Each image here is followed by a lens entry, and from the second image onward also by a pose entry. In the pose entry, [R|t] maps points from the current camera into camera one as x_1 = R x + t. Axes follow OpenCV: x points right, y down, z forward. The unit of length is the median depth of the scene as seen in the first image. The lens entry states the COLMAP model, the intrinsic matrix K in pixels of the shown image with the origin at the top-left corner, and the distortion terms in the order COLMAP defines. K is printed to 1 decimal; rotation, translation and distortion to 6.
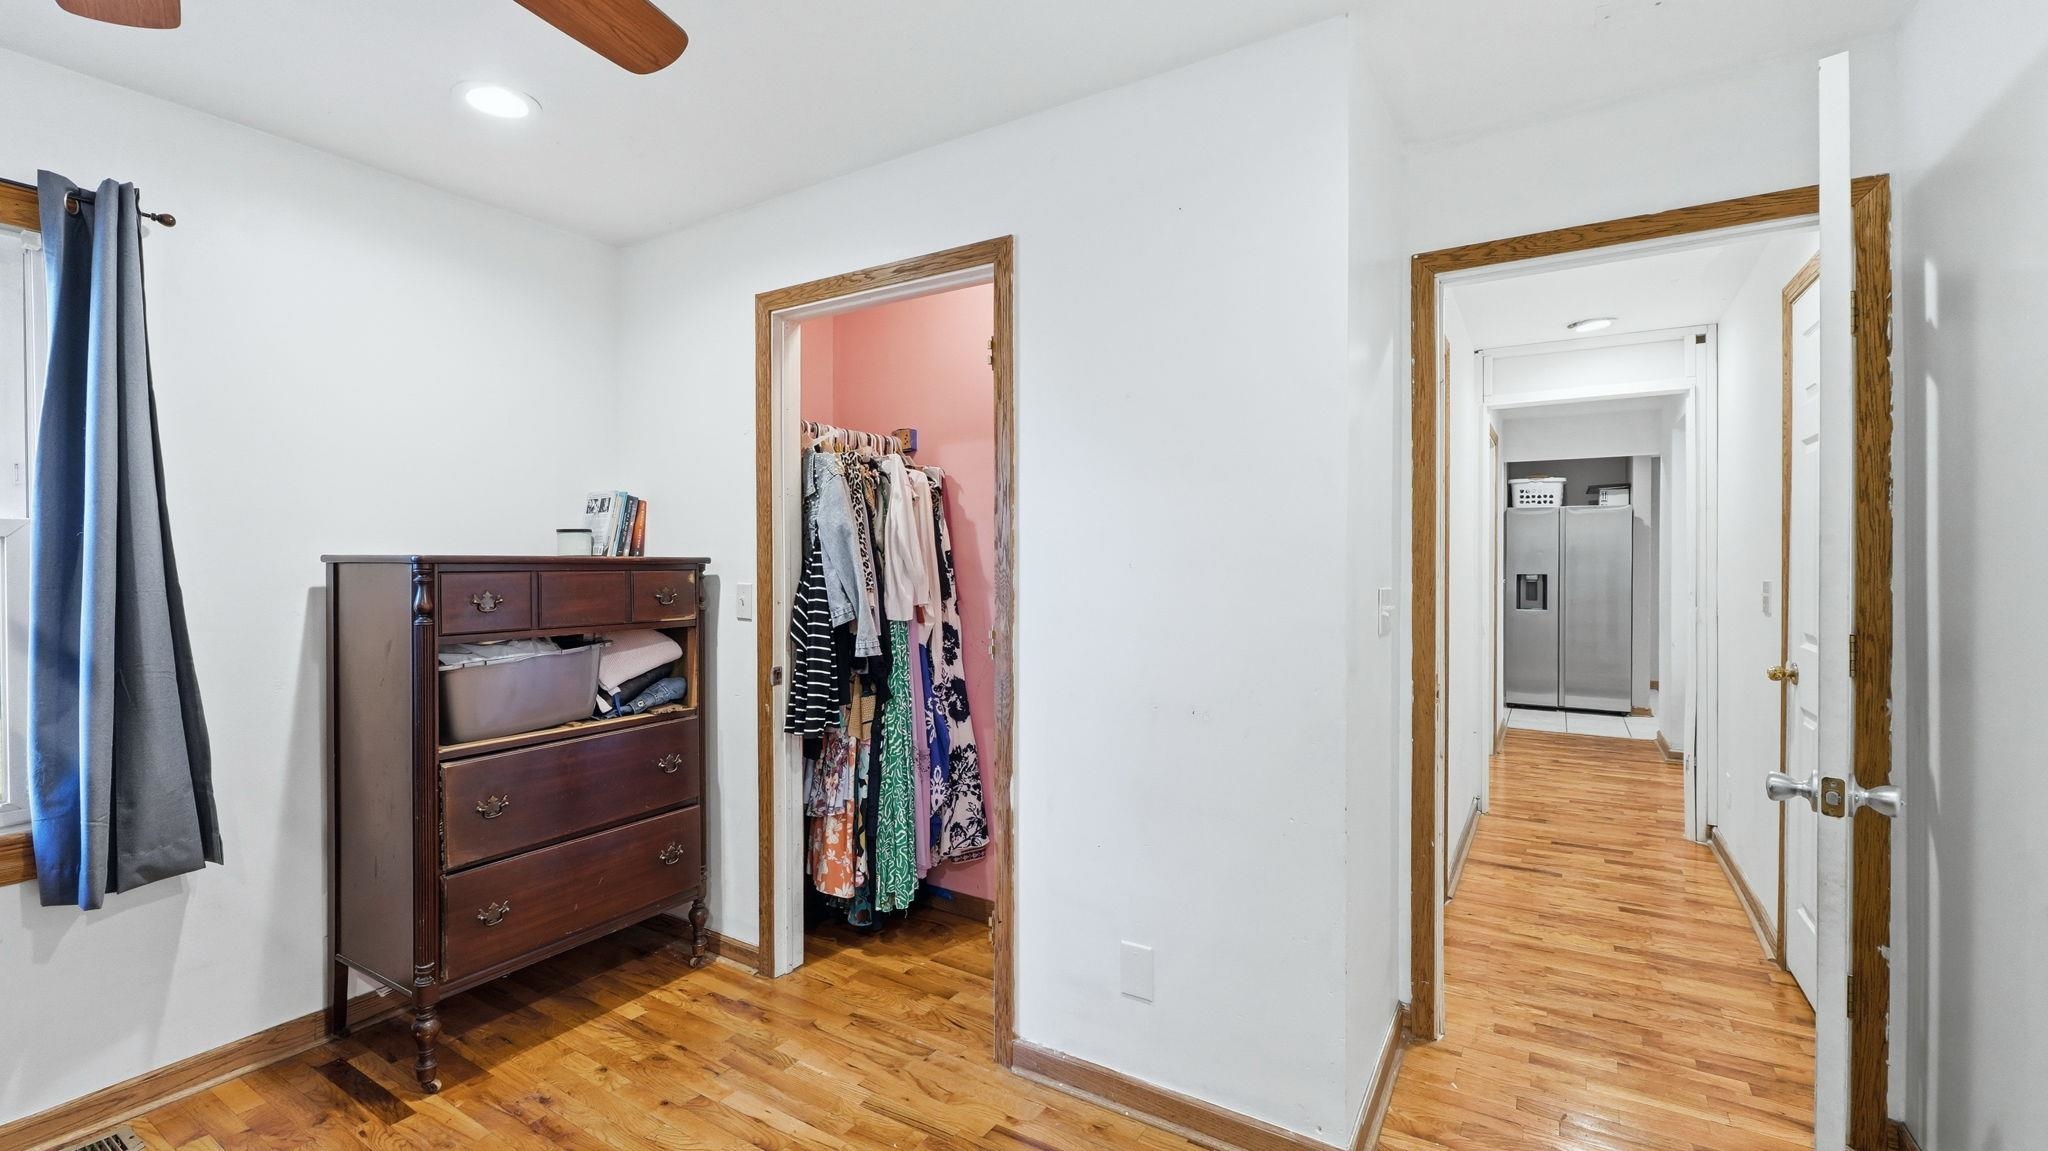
lens RADIAL K [[857.6, 0, 1024.0], [0, 857.6, 575.5], [0, 0, 1]] dist [-0.000694, 0.000003]
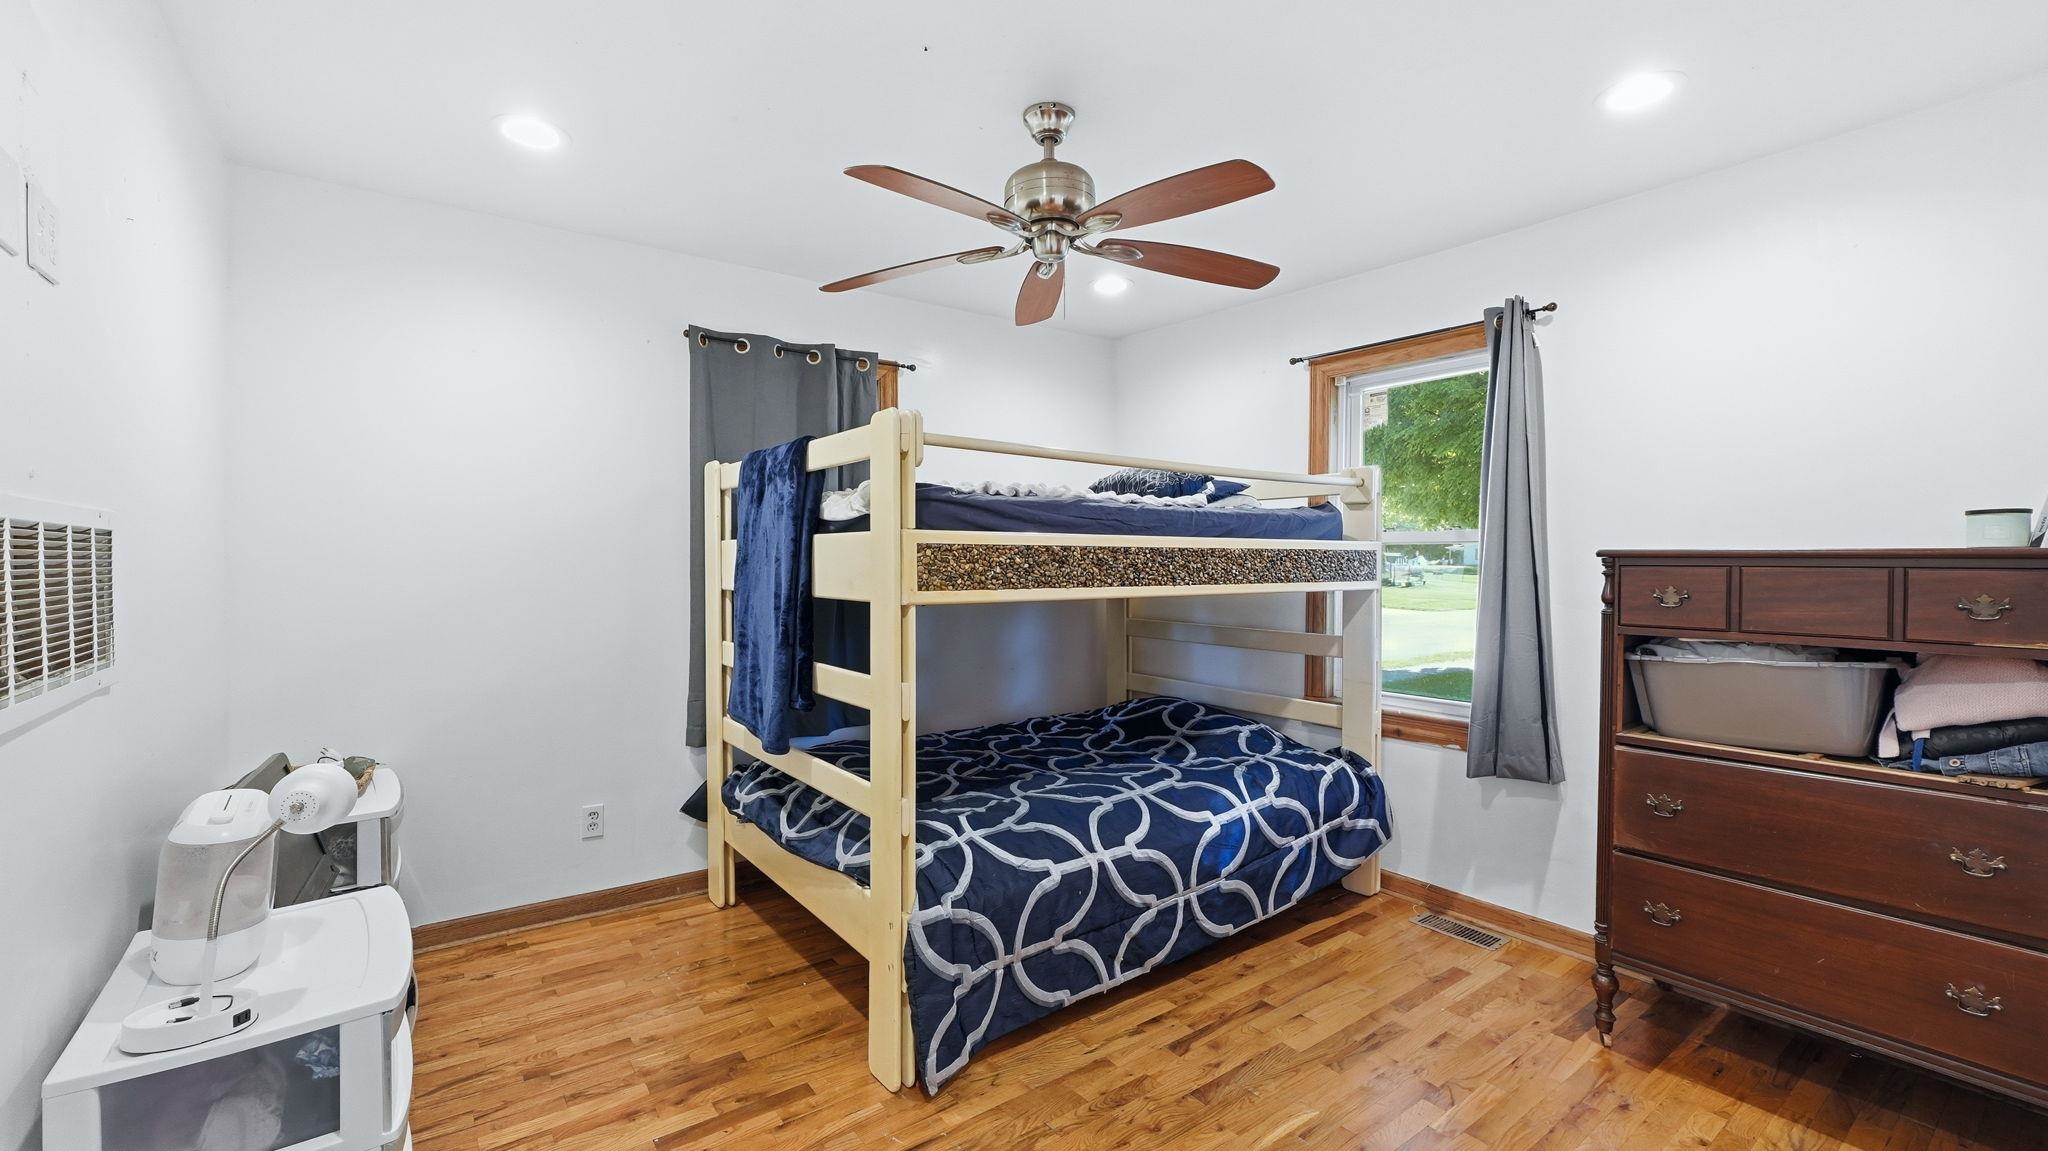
lens RADIAL K [[857.6, 0, 1024.0], [0, 857.6, 575.5], [0, 0, 1]] dist [-0.000694, 0.000003]
pose [[-0.351111, 0.024560, -0.936012, 0.515445], [-0.011122, 0.999476, 0.030397, -0.014175], [0.936268, 0.021083, -0.350653, 0.614059]]
